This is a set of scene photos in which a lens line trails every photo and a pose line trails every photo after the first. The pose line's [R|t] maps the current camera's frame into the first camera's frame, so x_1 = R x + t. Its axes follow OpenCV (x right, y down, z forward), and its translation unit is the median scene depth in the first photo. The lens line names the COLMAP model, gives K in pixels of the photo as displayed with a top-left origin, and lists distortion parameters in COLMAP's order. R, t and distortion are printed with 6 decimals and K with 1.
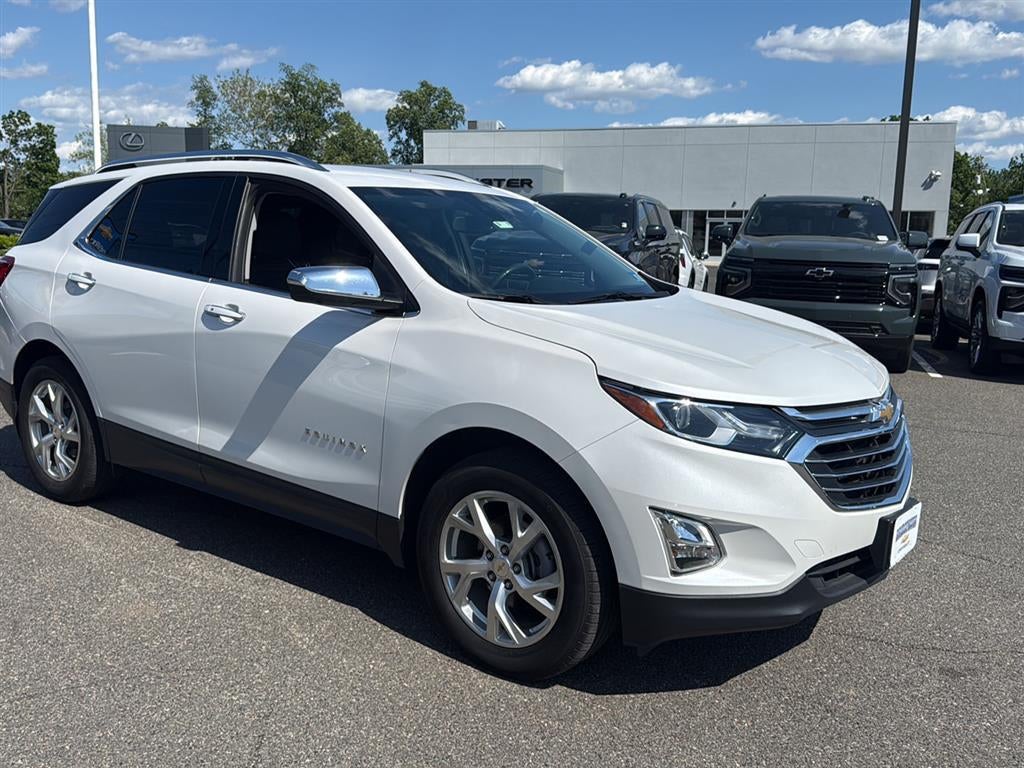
lens RADIAL K [[910.8, 0, 512.0], [0, 910.8, 384.0], [0, 0, 1]] dist [0.084949, -0.121567]
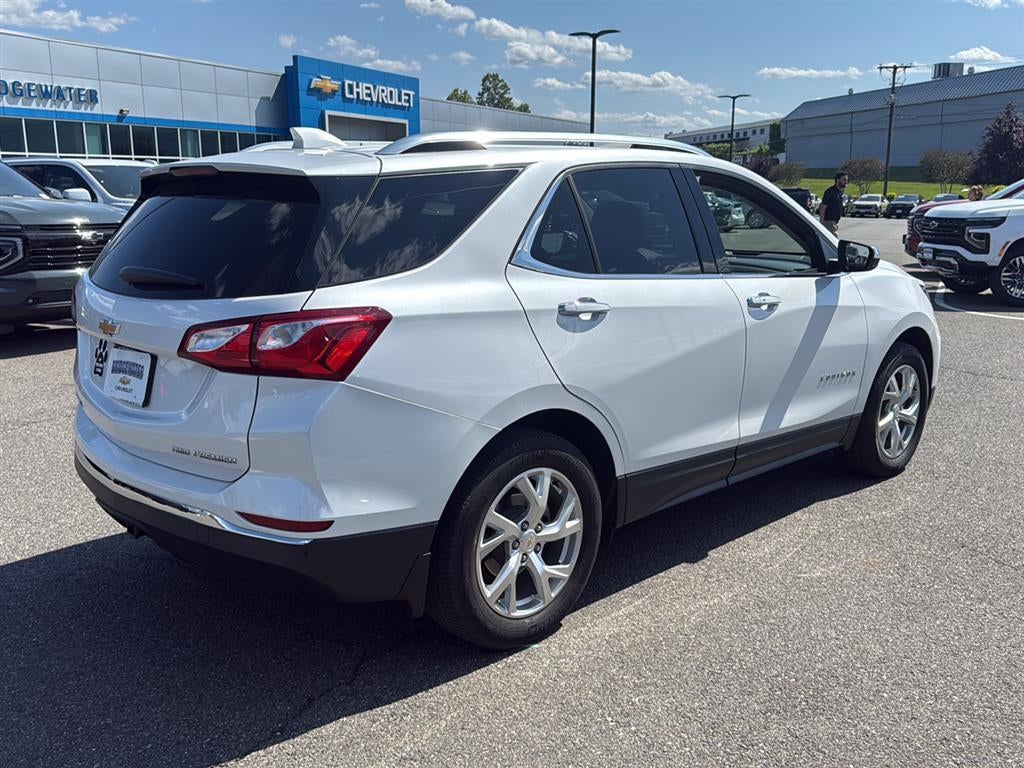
lens RADIAL K [[910.8, 0, 512.0], [0, 910.8, 384.0], [0, 0, 1]] dist [0.084949, -0.121567]
pose [[0.162247, -0.231903, 0.959113, -1.499597], [0.168725, 0.964196, 0.204590, -0.269182], [-0.972218, 0.128633, 0.195566, 1.171103]]
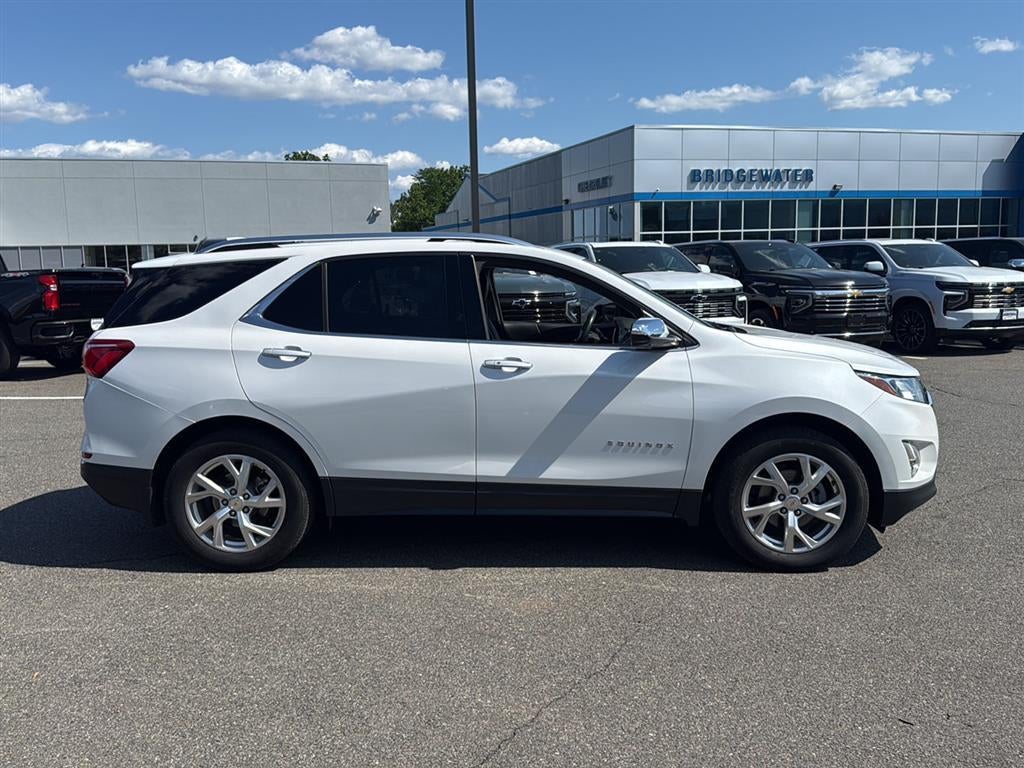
lens RADIAL K [[903.1, 0, 512.0], [0, 903.1, 384.0], [0, 0, 1]] dist [0.159932, -0.347539]
pose [[0.815484, -0.115757, 0.567086, -1.087766], [0.133537, 0.990991, 0.010258, -0.067296], [-0.563164, 0.067361, 0.823595, -0.018491]]
